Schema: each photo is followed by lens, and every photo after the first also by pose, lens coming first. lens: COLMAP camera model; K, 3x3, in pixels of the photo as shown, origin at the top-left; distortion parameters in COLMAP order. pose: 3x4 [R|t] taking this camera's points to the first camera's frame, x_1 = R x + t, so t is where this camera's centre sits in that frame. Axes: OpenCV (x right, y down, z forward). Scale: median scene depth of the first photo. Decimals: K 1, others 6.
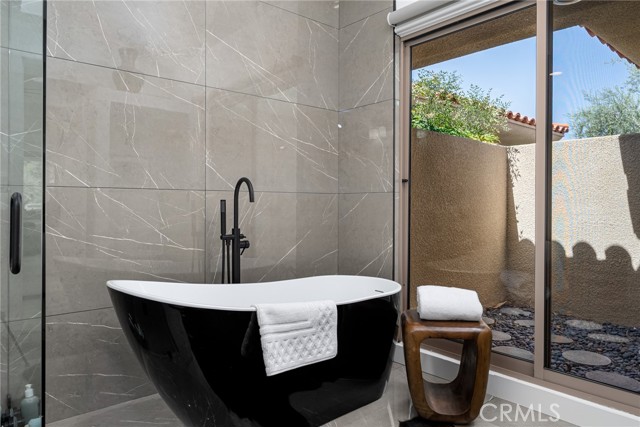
lens RADIAL K [[433.0, 0, 316.2], [0, 433.0, 202.2], [0, 0, 1]] dist [0.007697, -0.000887]
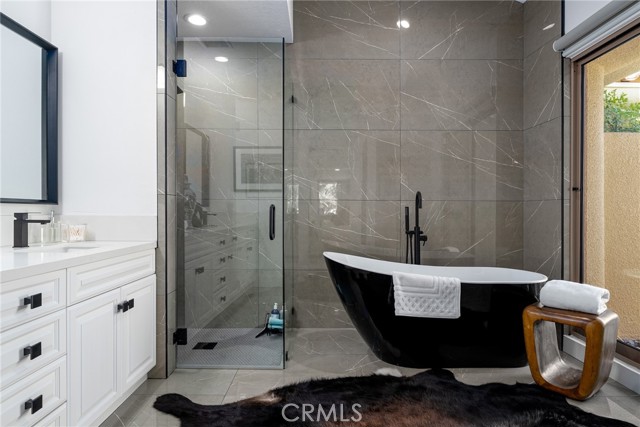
lens RADIAL K [[375.1, 0, 320.5], [0, 375.1, 211.7], [0, 0, 1]] dist [-0.005361, -0.000974]
pose [[0.769731, 0.005753, -0.638343, 0.361426], [0.000207, 0.999957, 0.009261, -0.000795], [0.638369, -0.007261, 0.769696, -0.163305]]
